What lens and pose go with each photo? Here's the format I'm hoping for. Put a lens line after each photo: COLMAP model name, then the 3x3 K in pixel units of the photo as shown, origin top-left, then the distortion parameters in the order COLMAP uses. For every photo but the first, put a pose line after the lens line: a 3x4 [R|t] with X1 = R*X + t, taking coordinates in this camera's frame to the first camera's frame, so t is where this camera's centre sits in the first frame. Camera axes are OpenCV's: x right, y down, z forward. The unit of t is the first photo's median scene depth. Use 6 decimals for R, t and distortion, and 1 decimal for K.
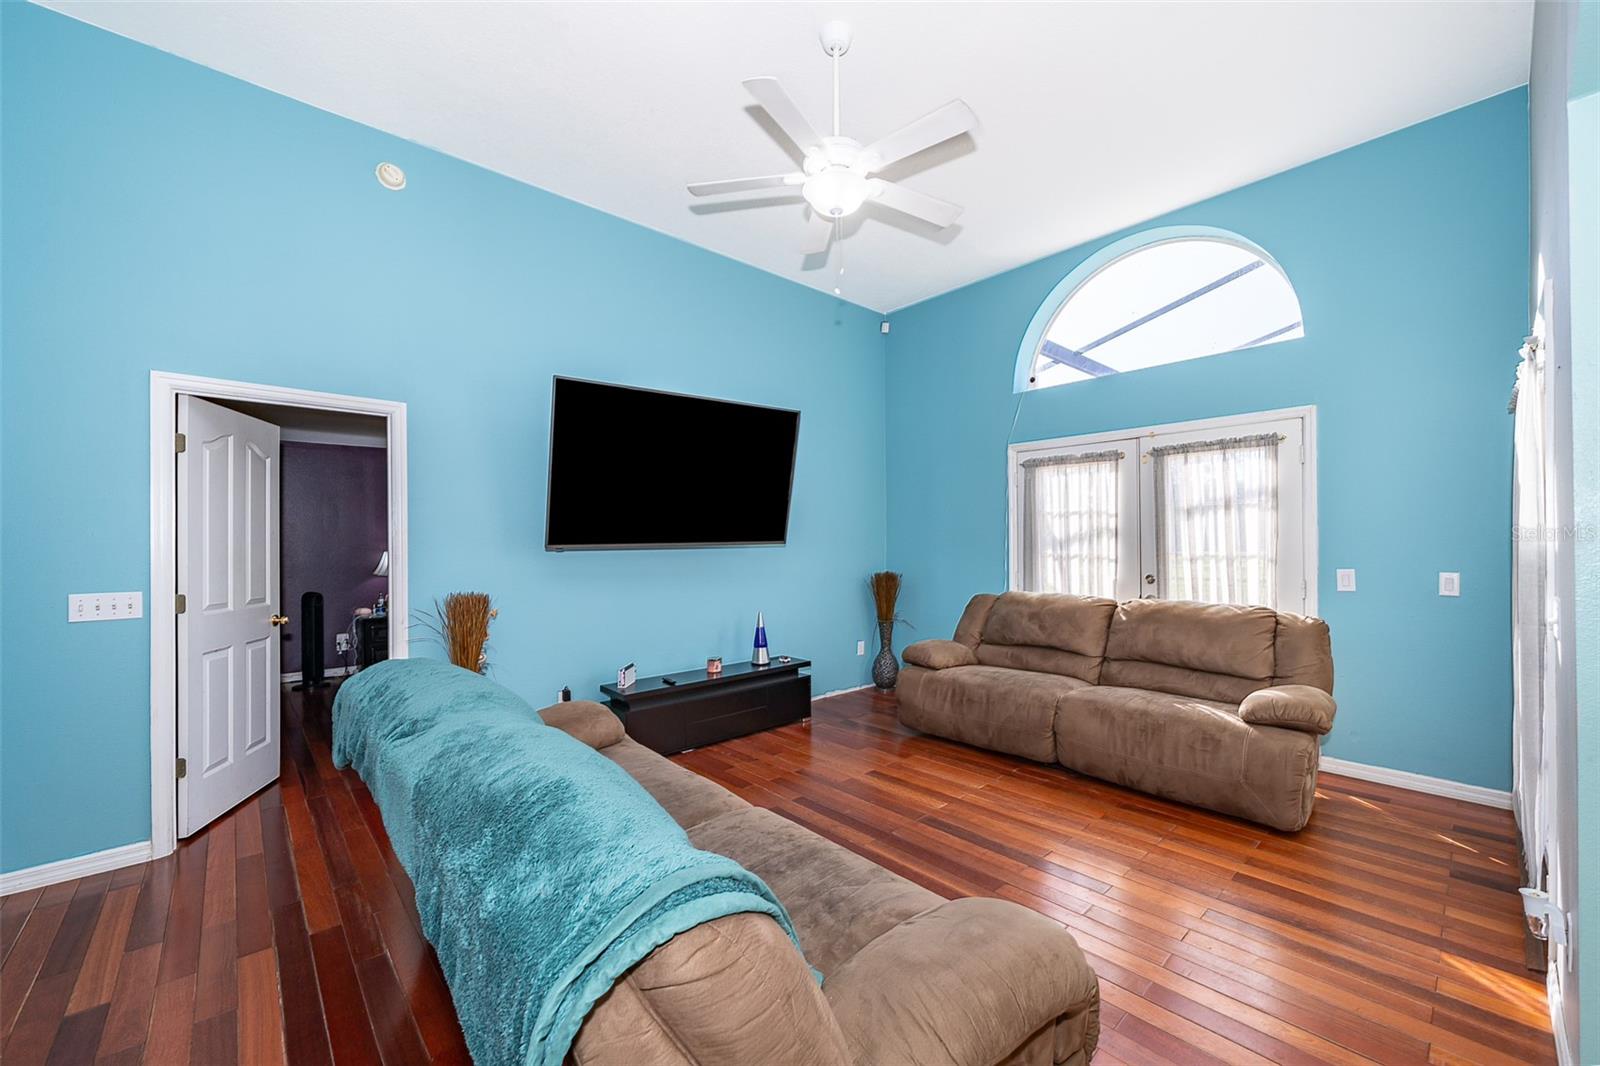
lens RADIAL K [[632.4, 0, 827.2], [0, 632.4, 544.2], [0, 0, 1]] dist [-0.002744, -0.000221]
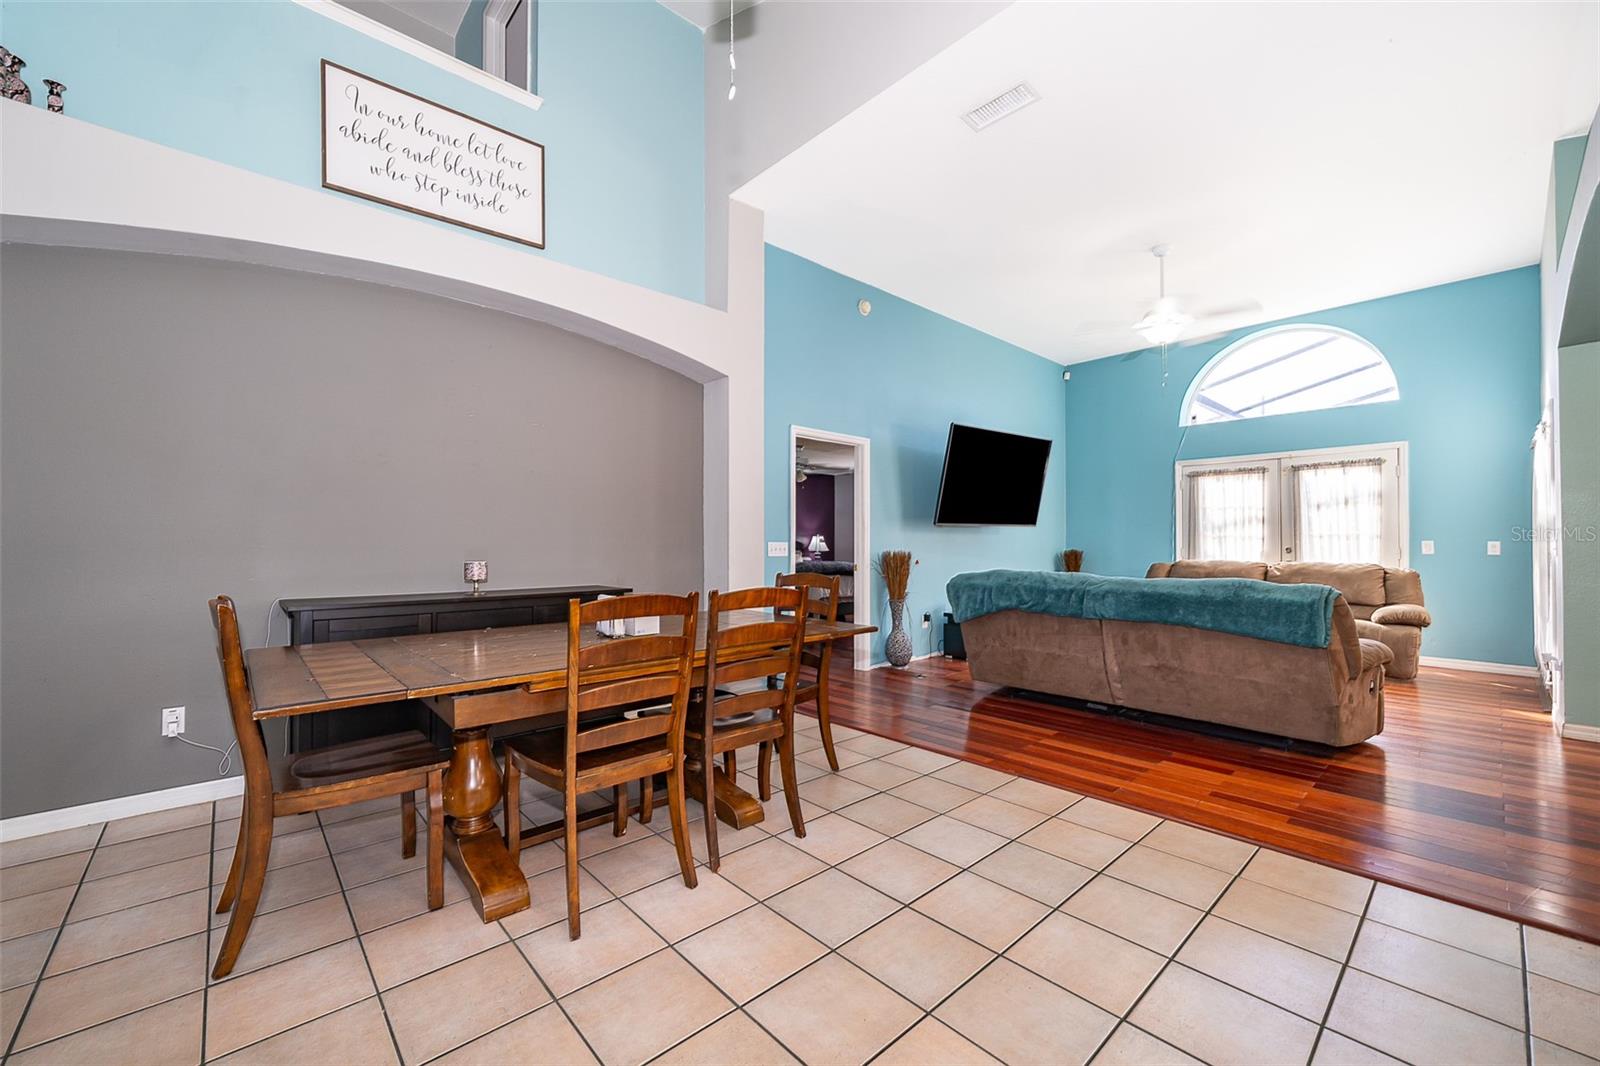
lens RADIAL K [[632.4, 0, 802.3], [0, 632.4, 538.4], [0, 0, 1]] dist [-0.002744, -0.000221]
pose [[0.999621, 0.007372, -0.026506, -0.661794], [-0.007739, 0.999875, -0.013776, 0.059405], [0.026401, 0.013976, 0.999554, -0.594290]]
